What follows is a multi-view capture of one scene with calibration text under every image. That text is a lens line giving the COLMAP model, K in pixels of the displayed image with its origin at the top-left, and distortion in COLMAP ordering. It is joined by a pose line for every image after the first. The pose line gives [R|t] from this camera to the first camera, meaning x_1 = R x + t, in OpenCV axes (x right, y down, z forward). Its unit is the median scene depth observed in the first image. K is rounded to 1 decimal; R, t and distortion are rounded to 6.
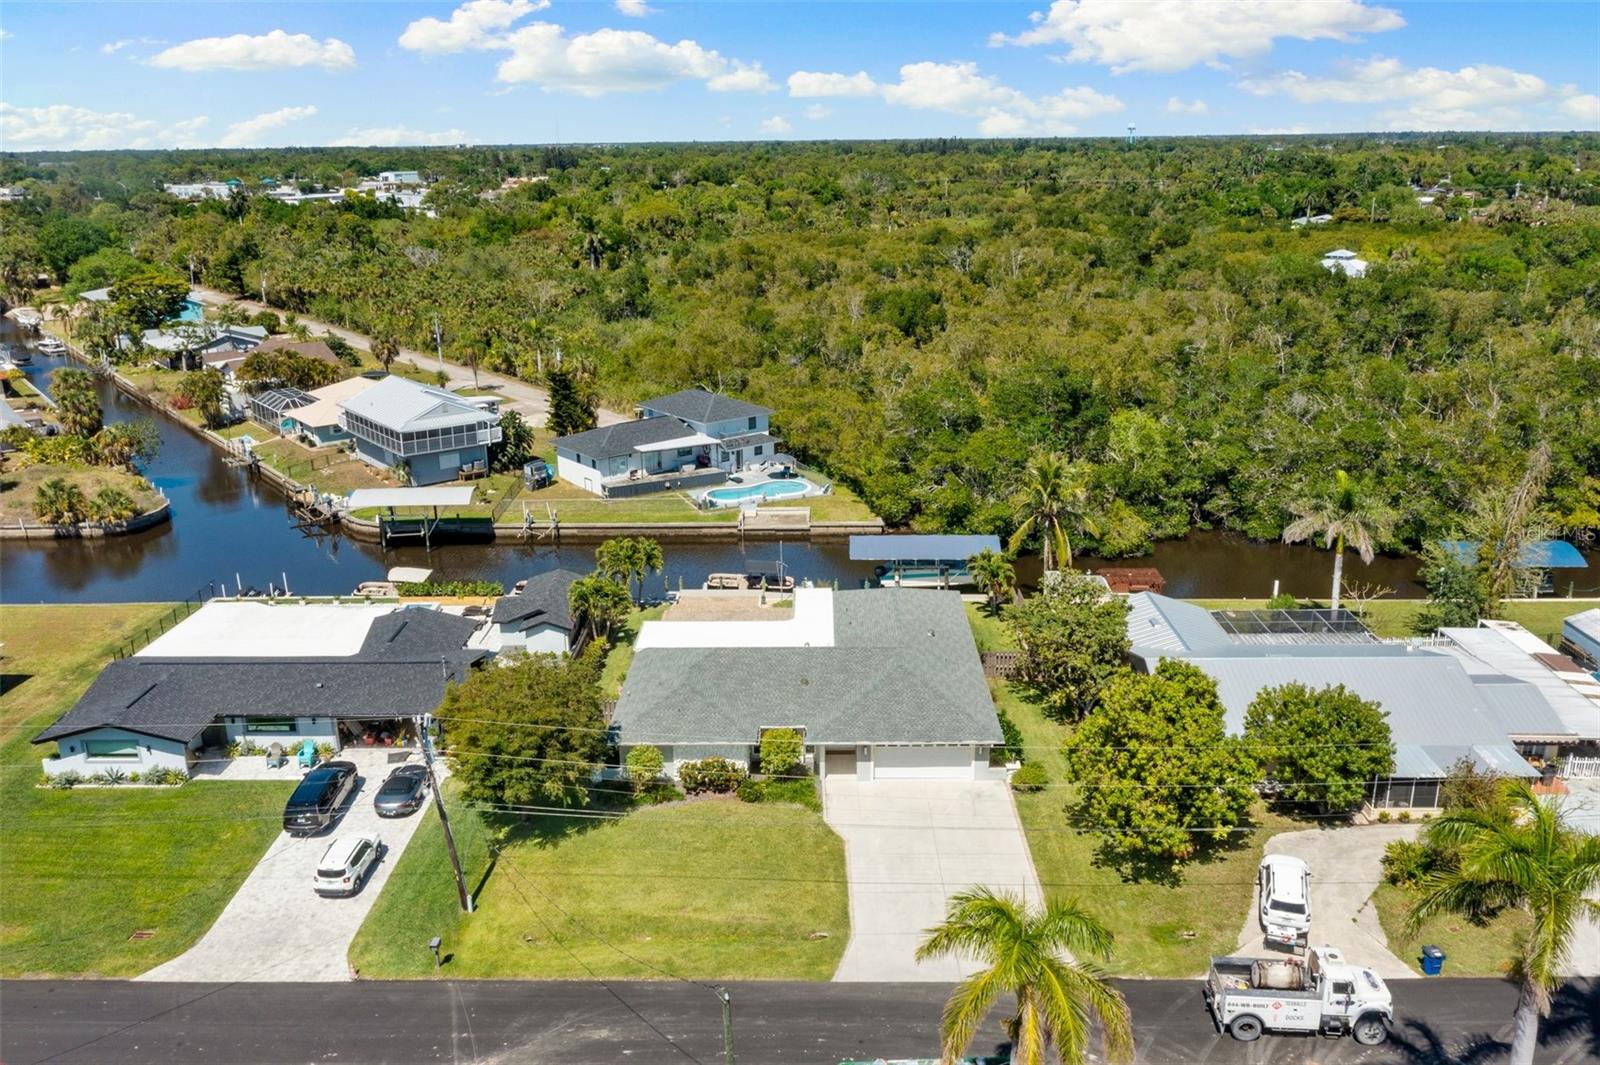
lens RADIAL K [[1267.0, 0, 797.2], [0, 1267.0, 529.5], [0, 0, 1]] dist [-0.006251, 0.003653]
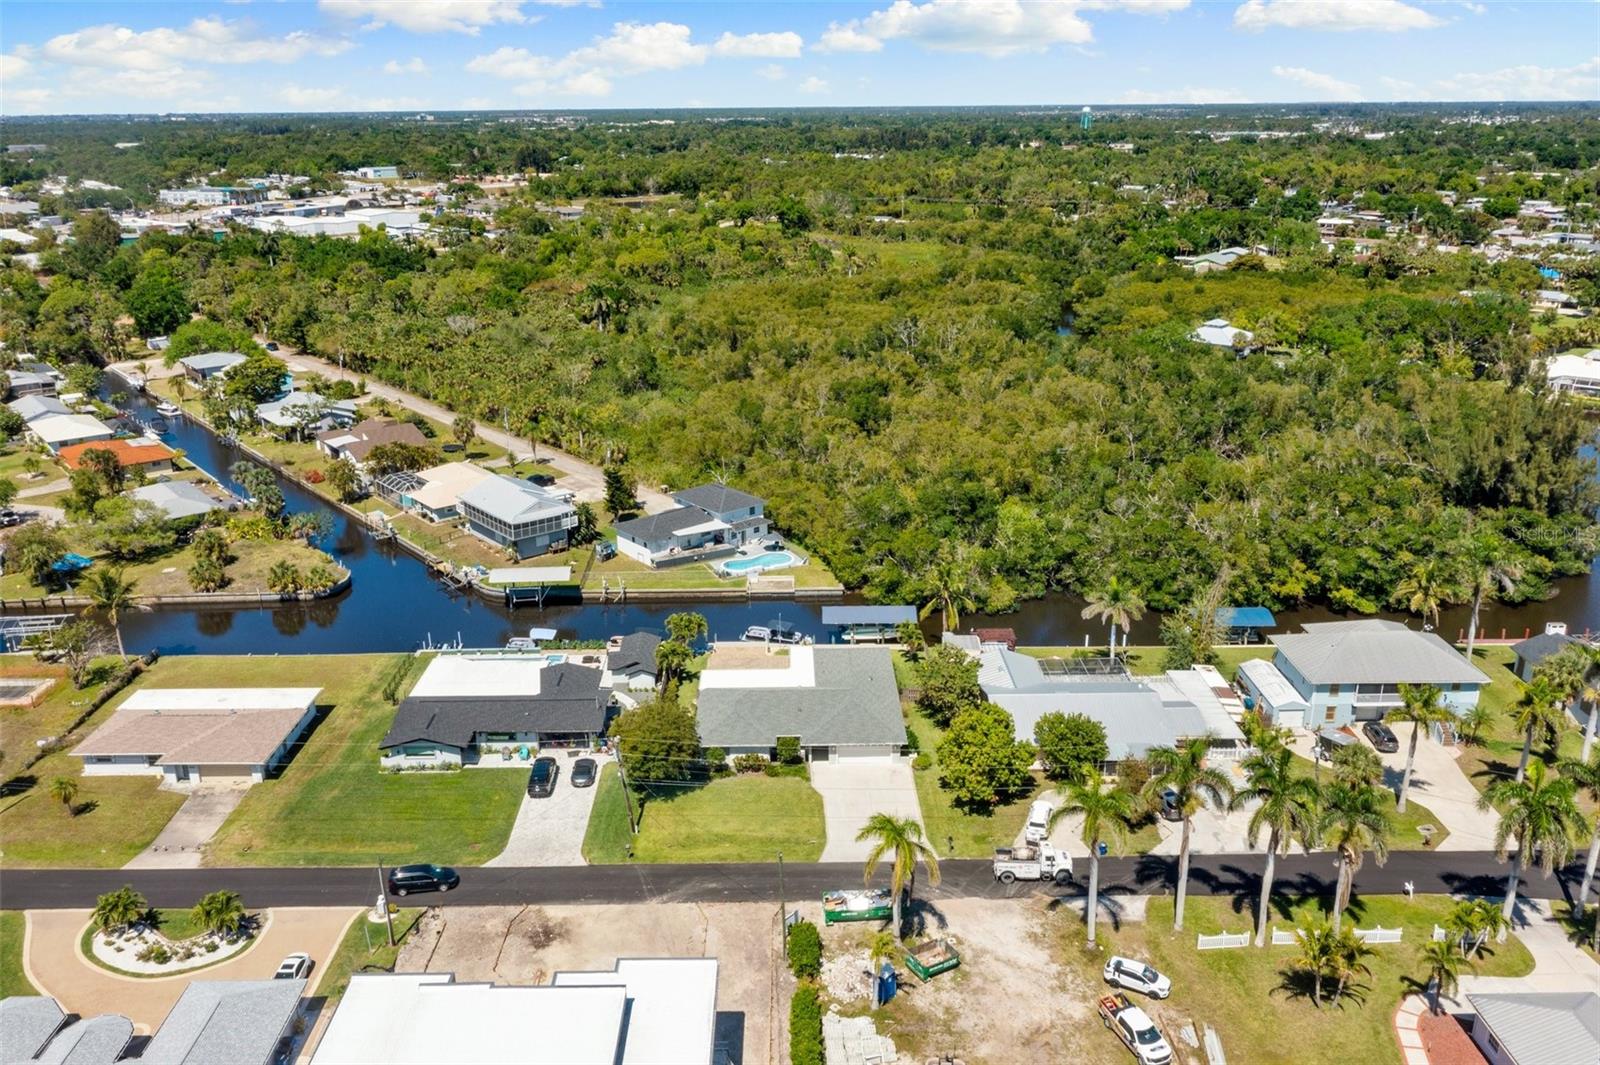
lens RADIAL K [[1267.0, 0, 797.2], [0, 1267.0, 529.5], [0, 0, 1]] dist [-0.006251, 0.003653]
pose [[0.999569, -0.005635, 0.028794, -0.035721], [0.004898, 0.999660, 0.025604, -0.135941], [-0.028928, -0.025452, 0.999257, -0.592266]]
